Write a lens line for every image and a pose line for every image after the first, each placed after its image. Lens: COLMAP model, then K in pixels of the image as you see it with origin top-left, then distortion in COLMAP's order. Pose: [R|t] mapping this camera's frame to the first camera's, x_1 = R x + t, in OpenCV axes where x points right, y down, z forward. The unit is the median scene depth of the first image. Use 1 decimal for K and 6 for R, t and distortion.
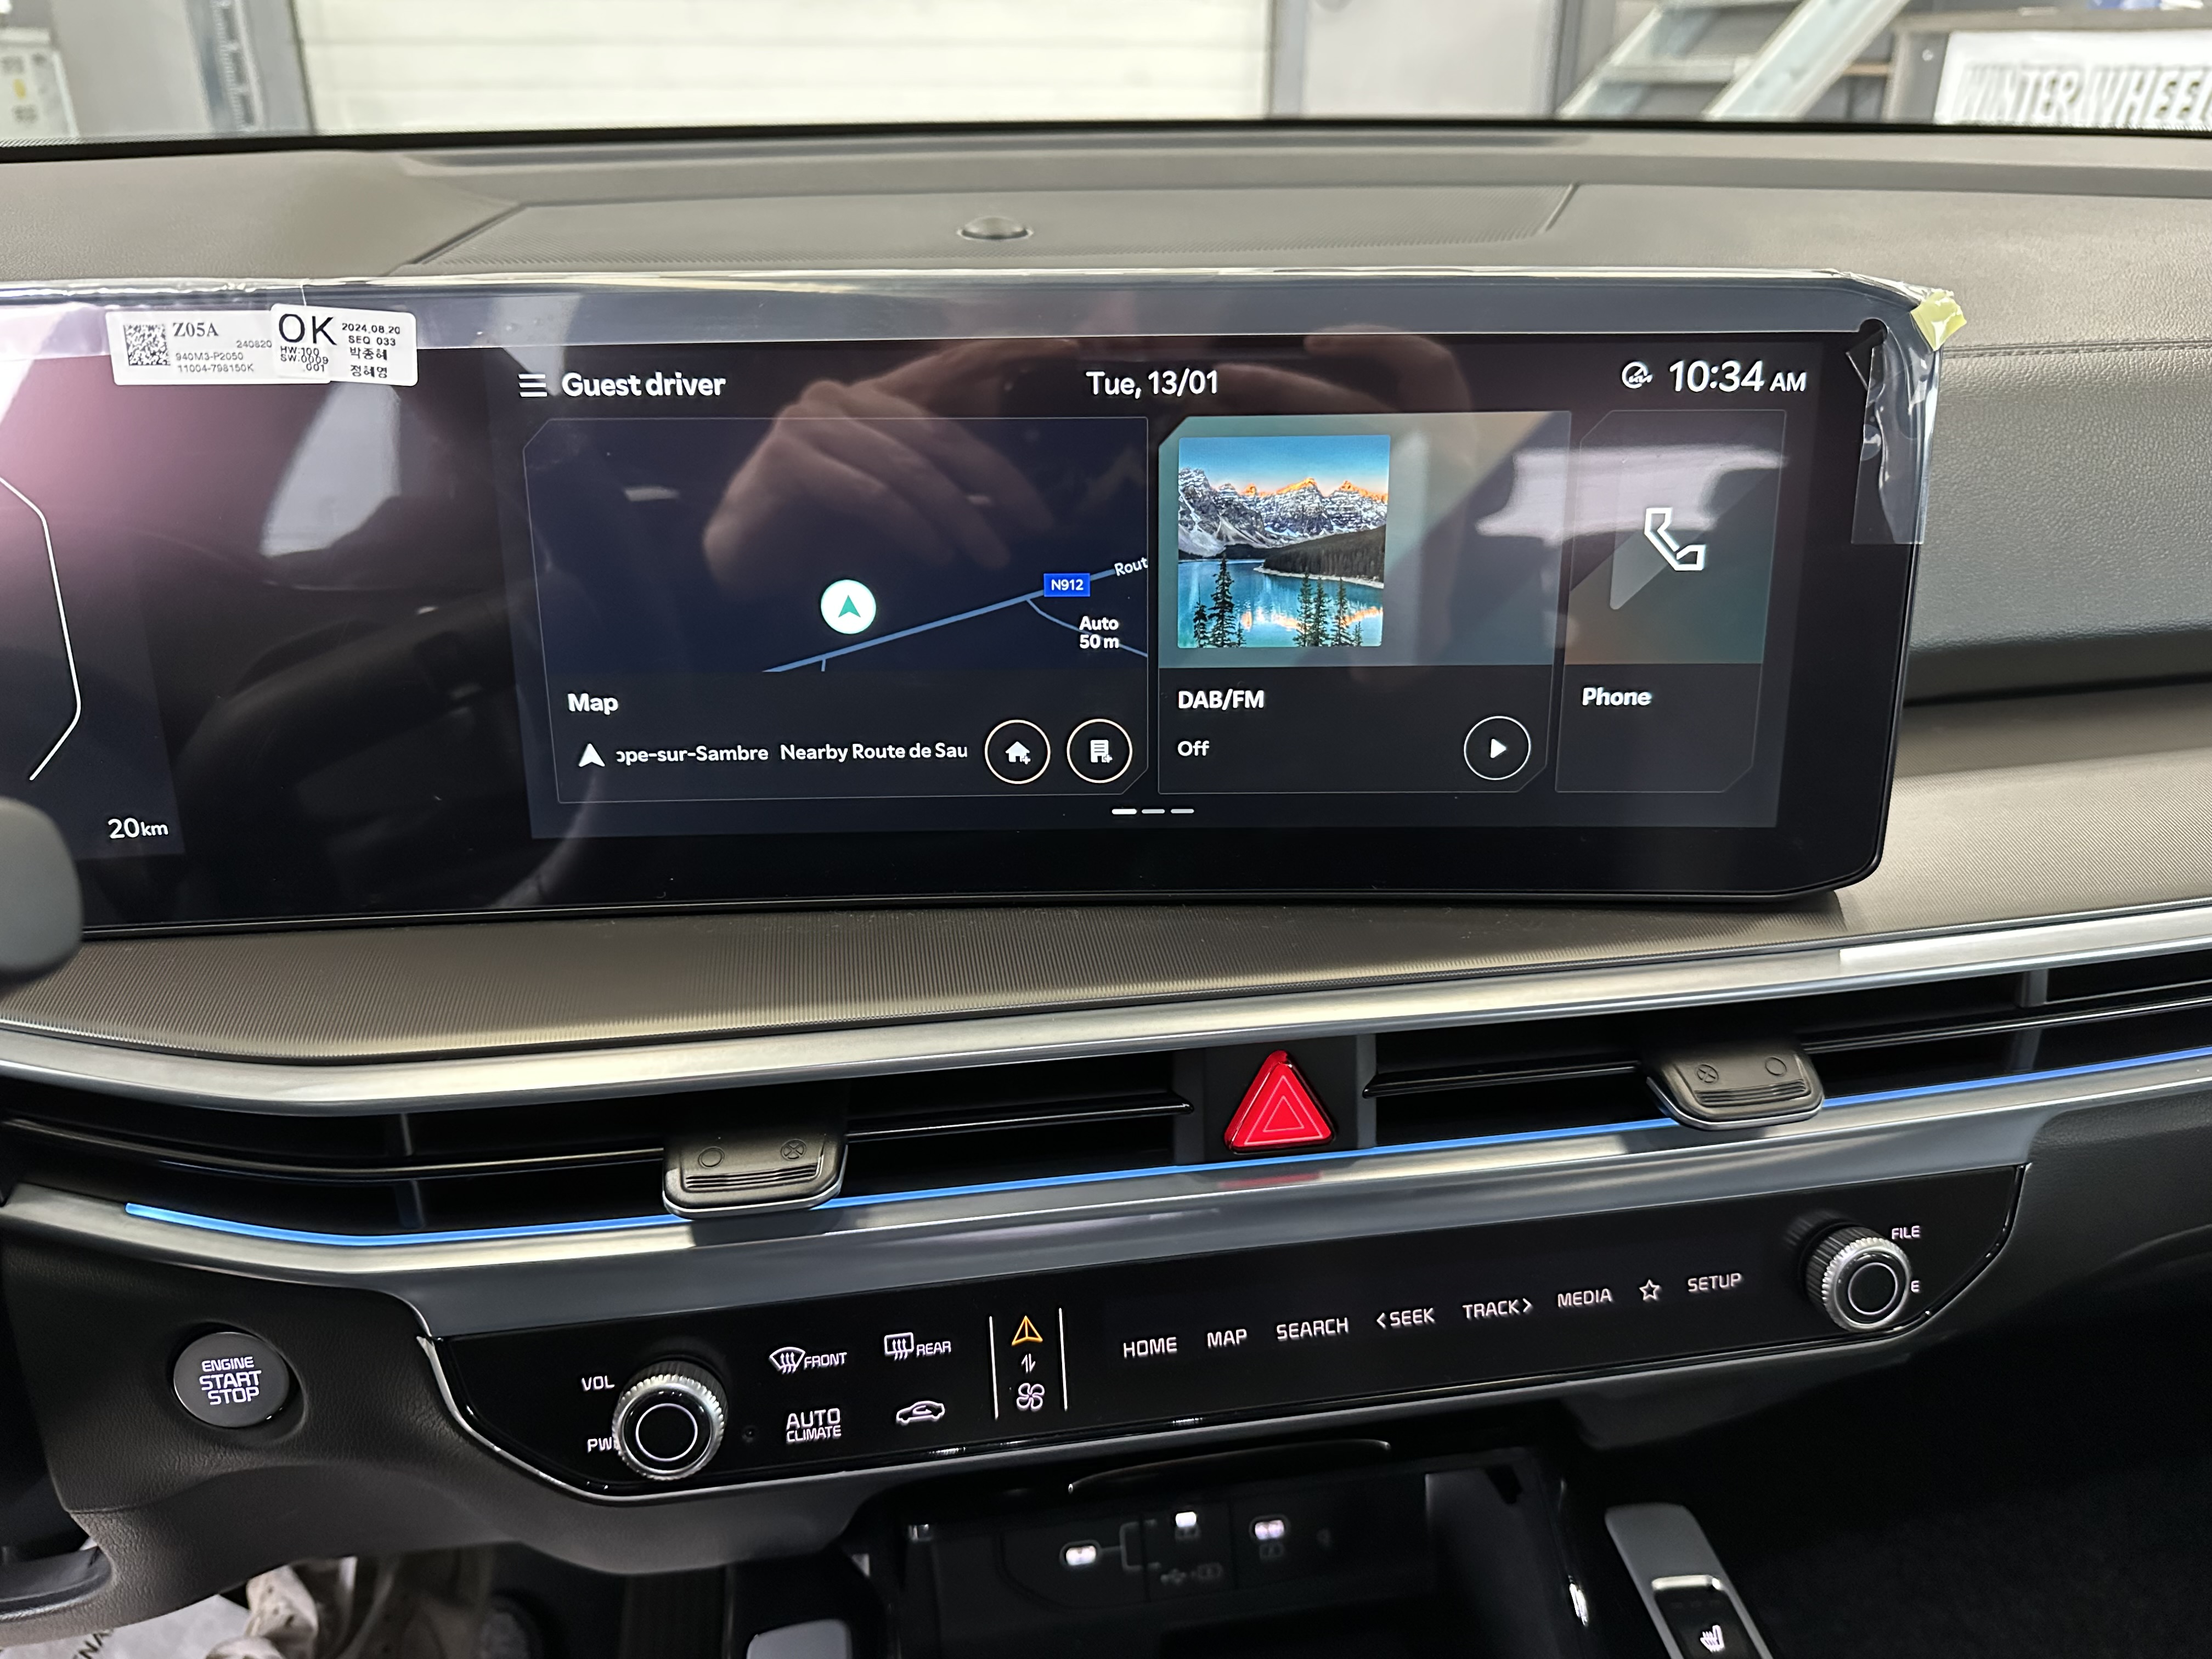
lens RADIAL K [[1587.8, 0, 1110.1], [0, 1587.8, 813.0], [0, 0, 1]] dist [-0.010978, -0.033008]
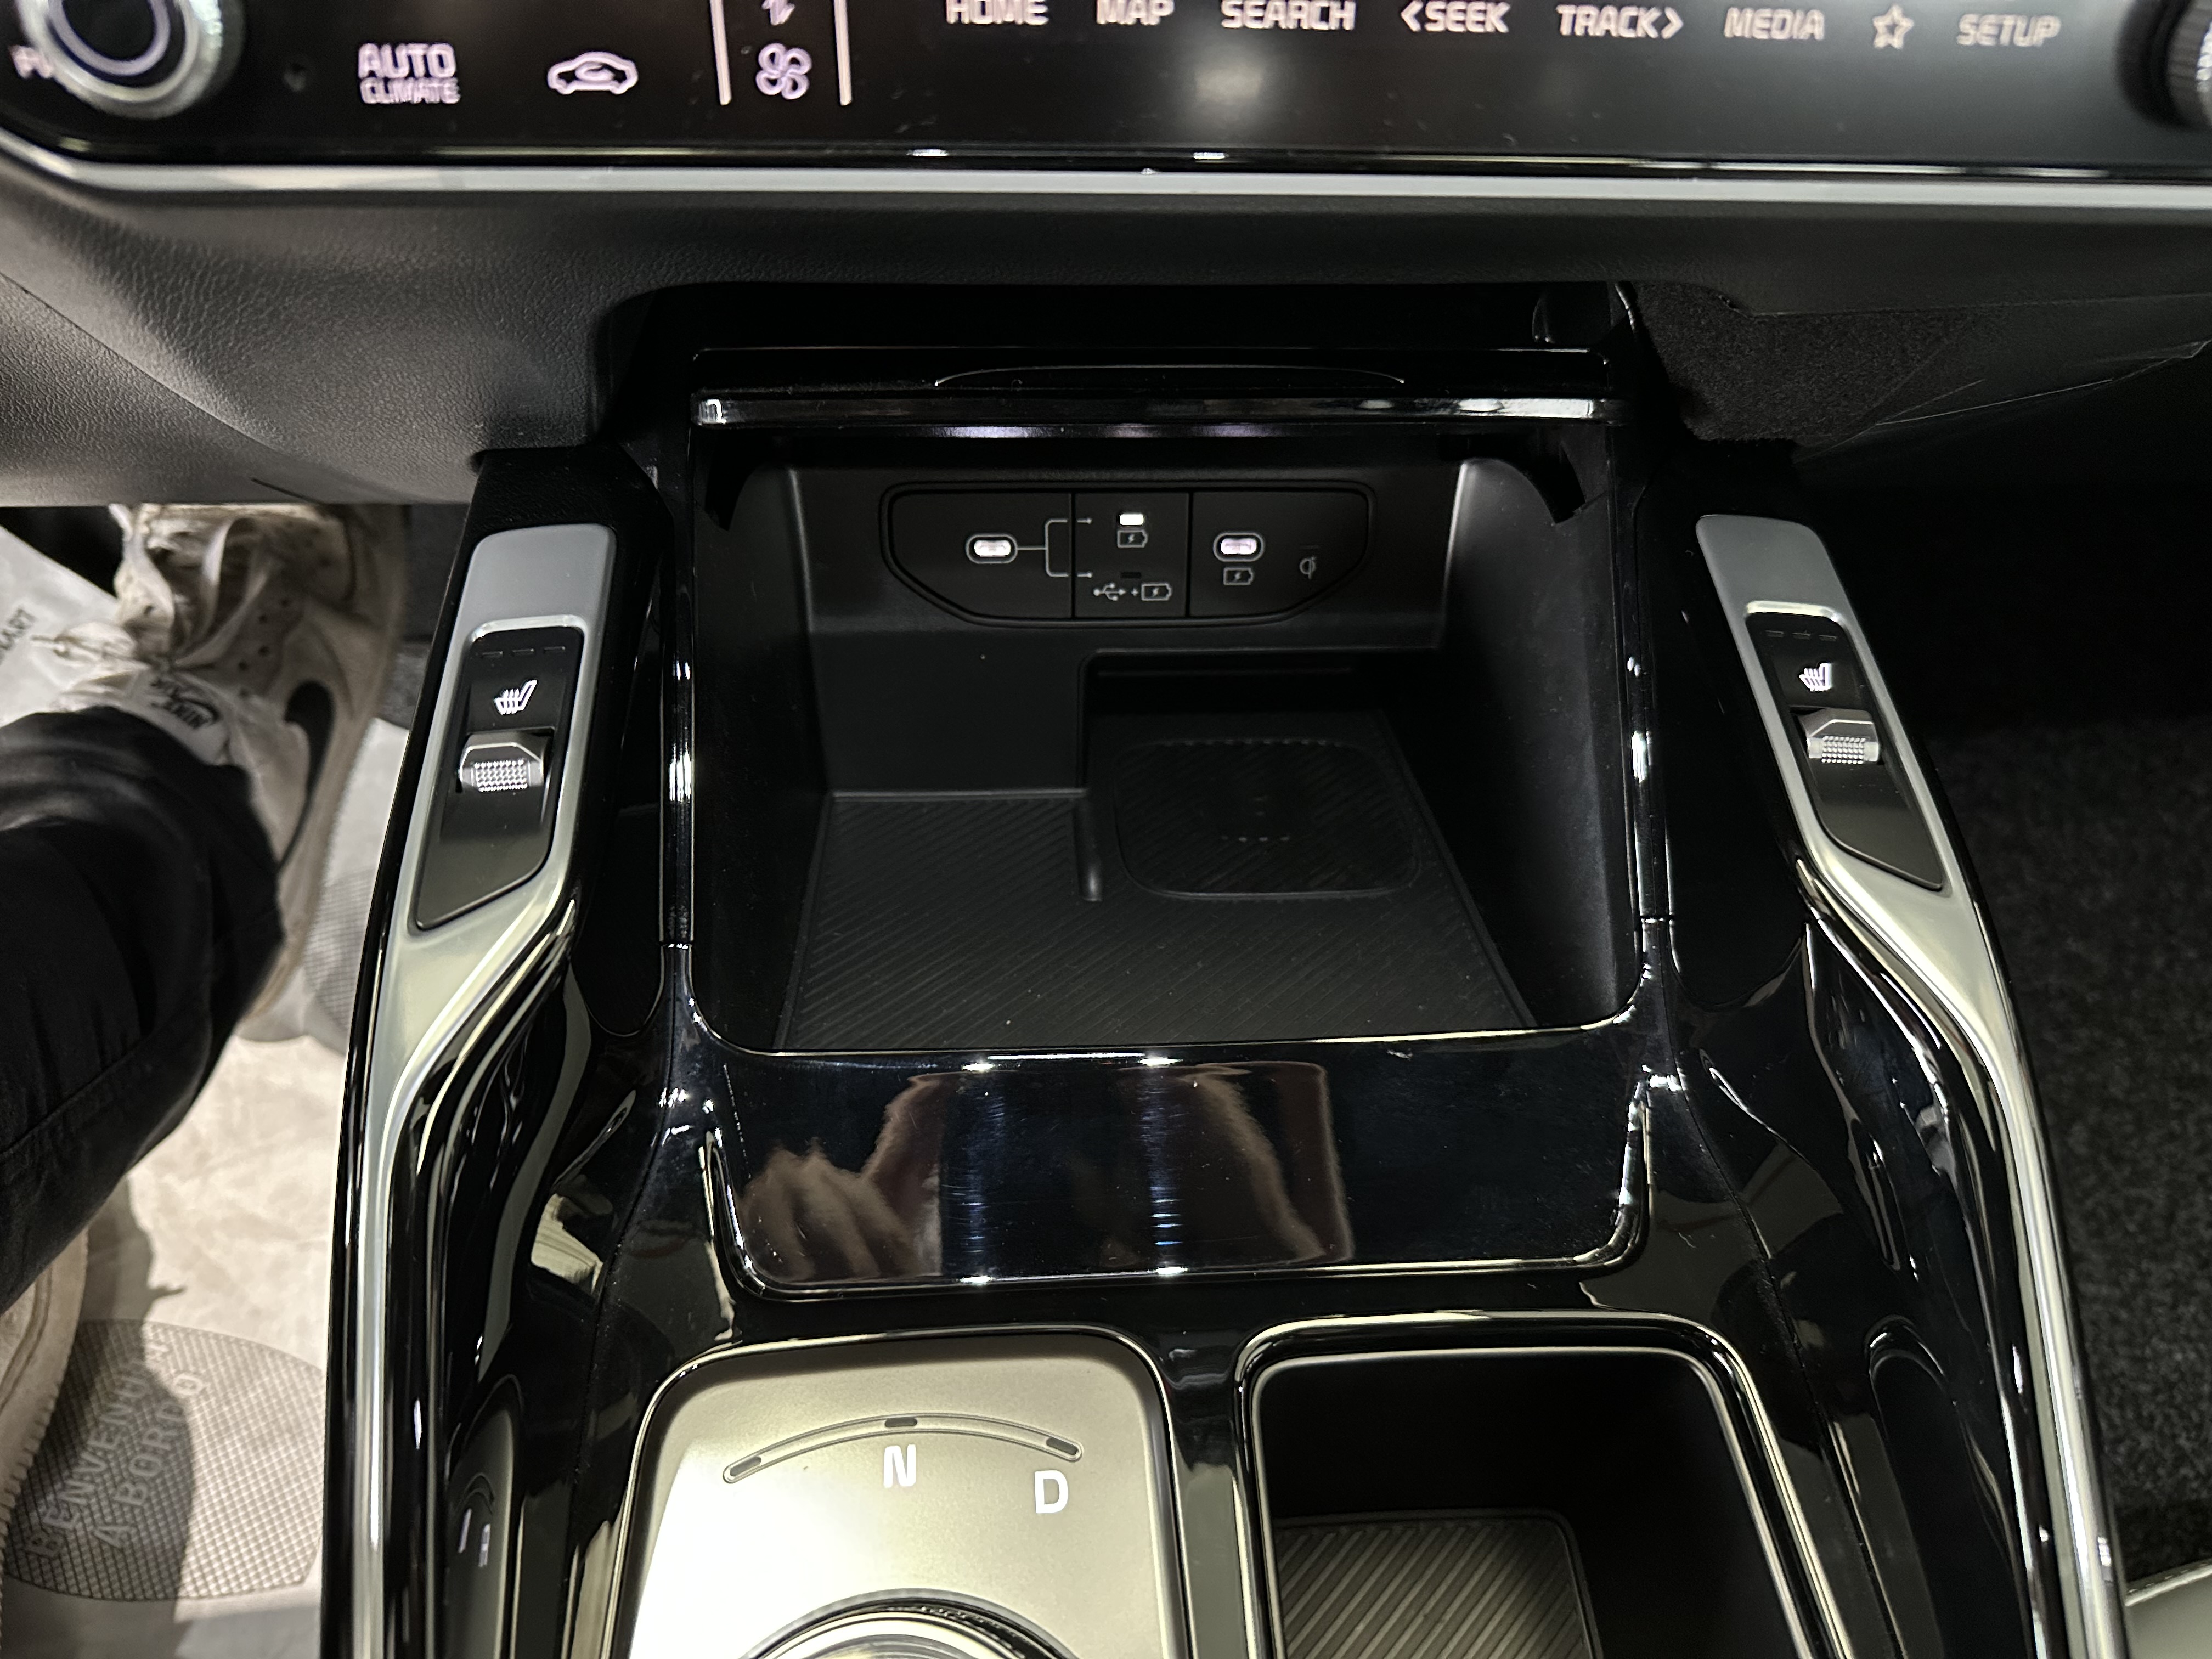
lens RADIAL K [[1550.7, 0, 1101.0], [0, 1550.7, 841.4], [0, 0, 1]] dist [0.086560, -0.112664]
pose [[0.993524, 0.104130, -0.045468, 0.120138], [-0.071822, 0.885615, 0.458833, 0.338718], [0.088046, -0.452596, 0.887358, 0.359731]]
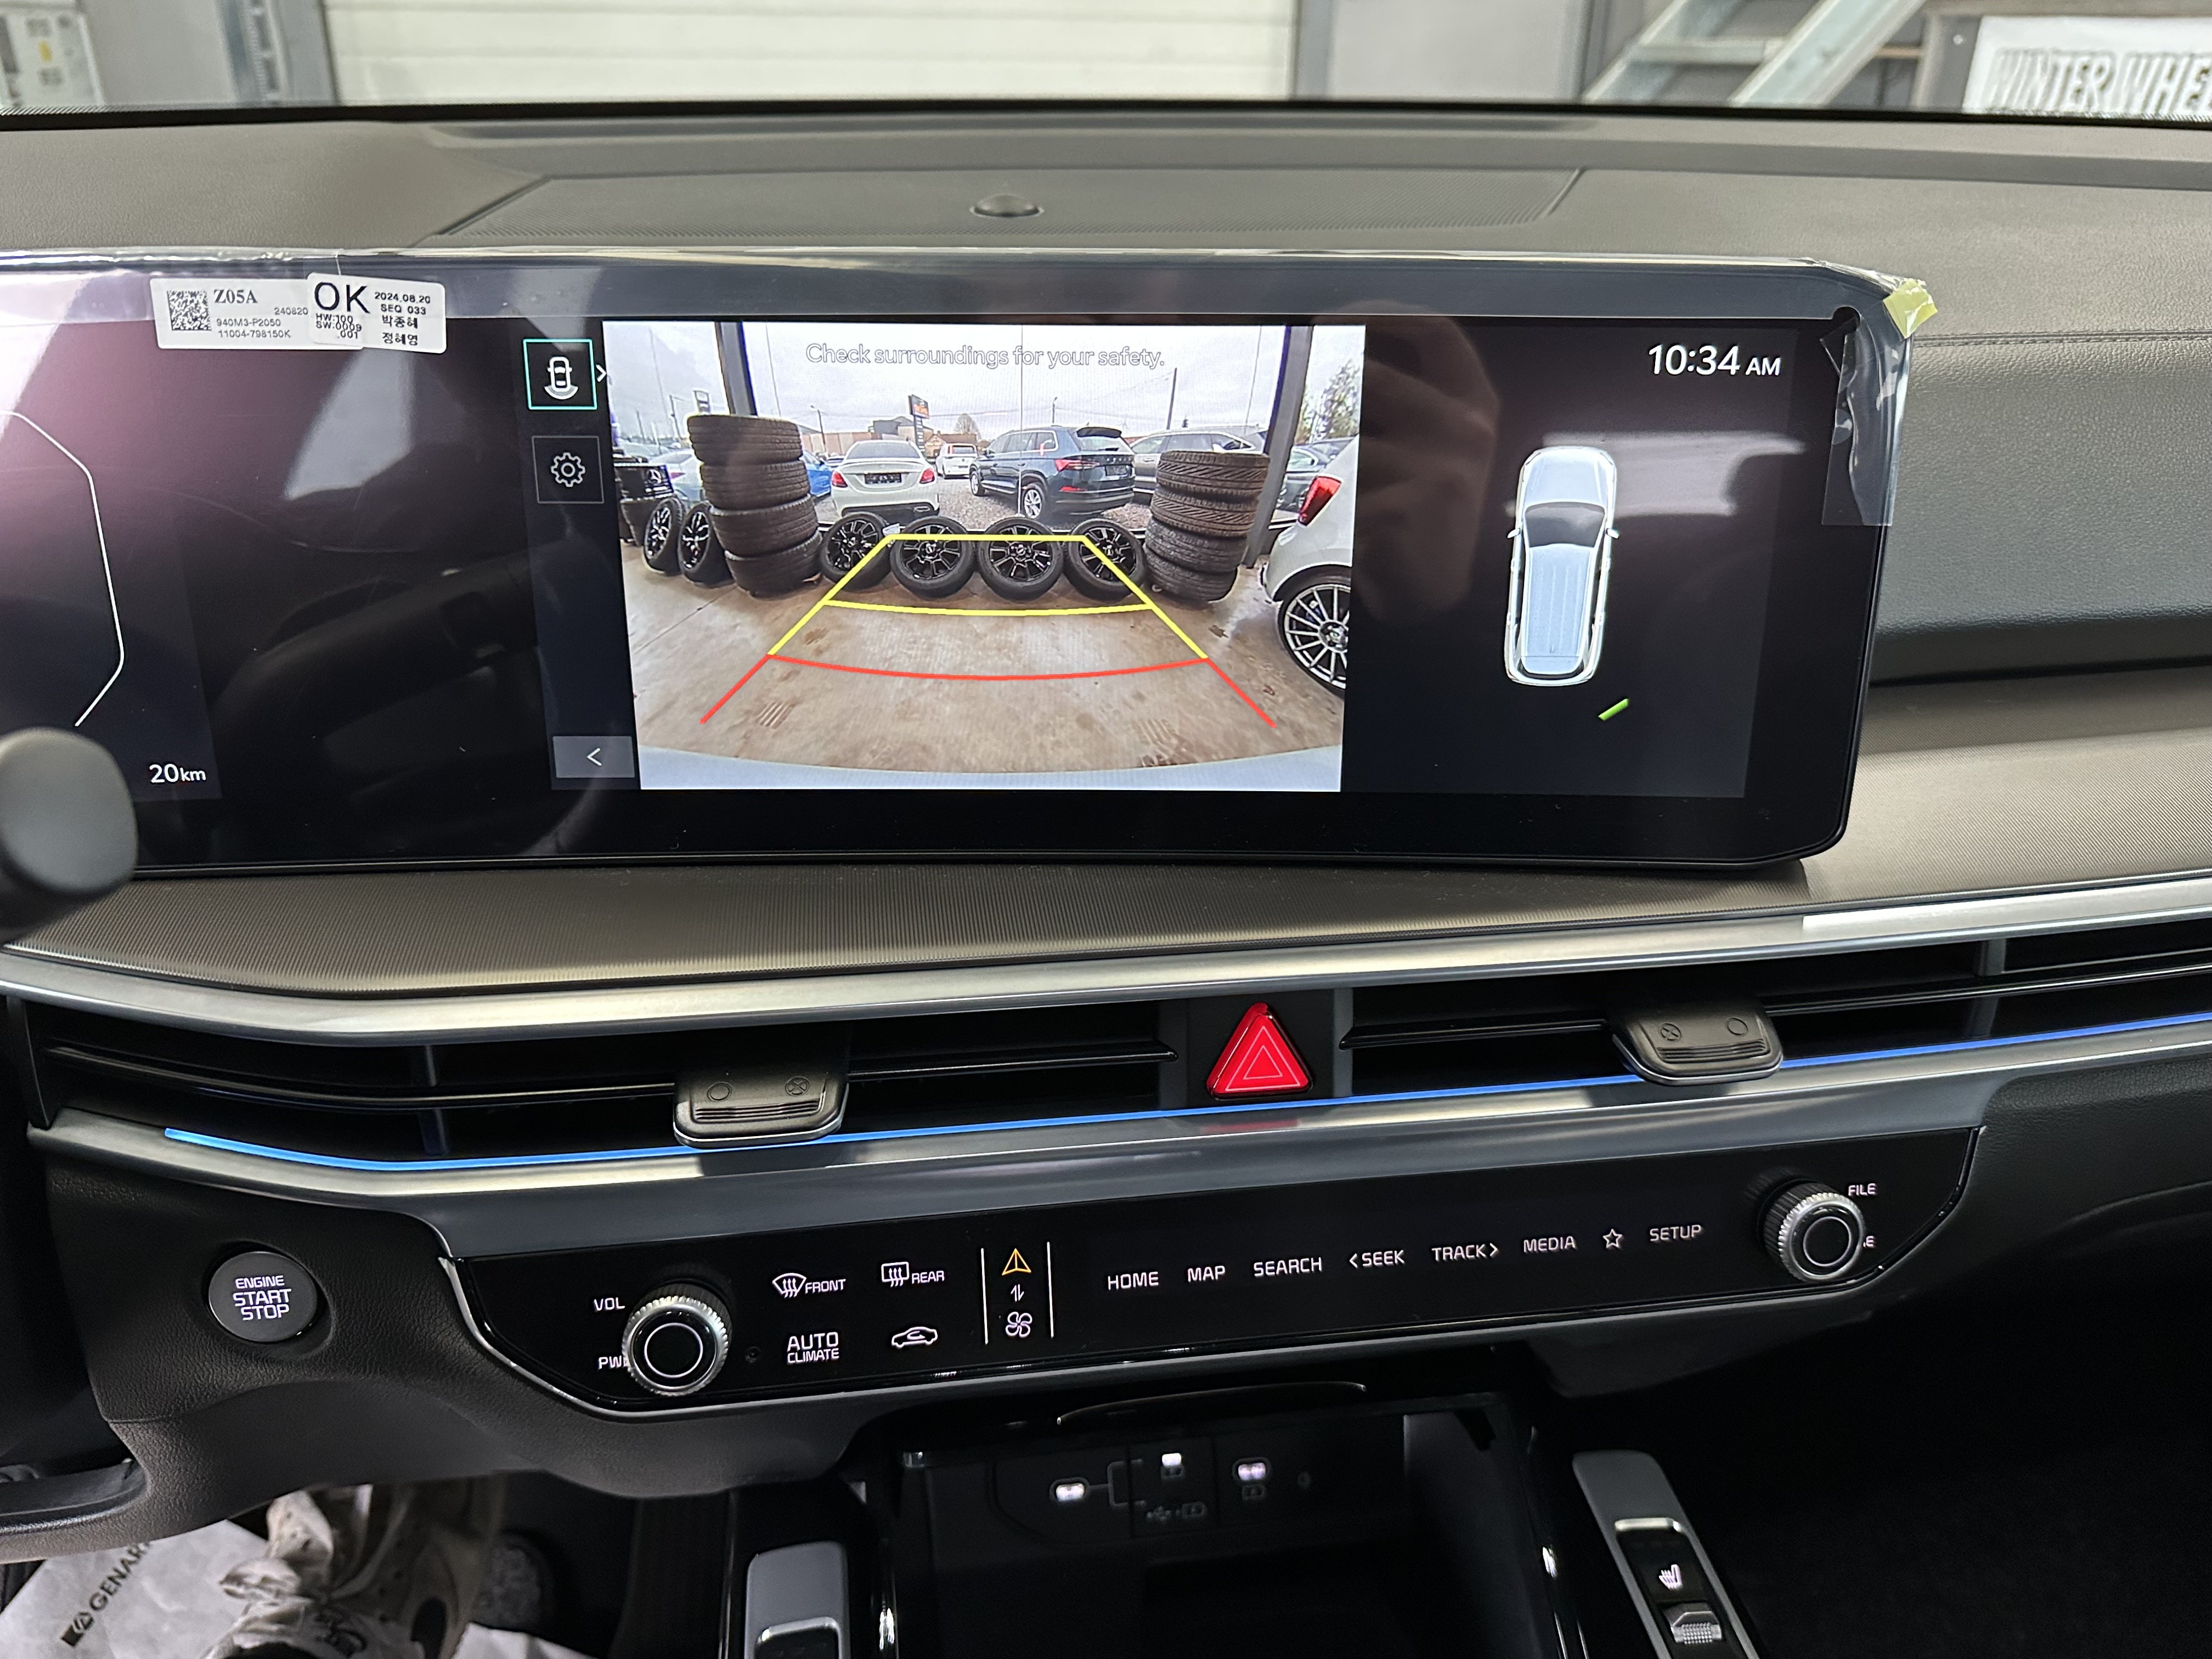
lens RADIAL K [[1576.4, 0, 1106.0], [0, 1576.4, 829.5], [0, 0, 1]] dist [0.011940, -0.065053]
pose [[0.999828, 0.015705, -0.009834, 0.012857], [-0.015470, 0.999603, 0.023531, 0.012596], [0.010199, -0.023374, 0.999675, -0.042016]]
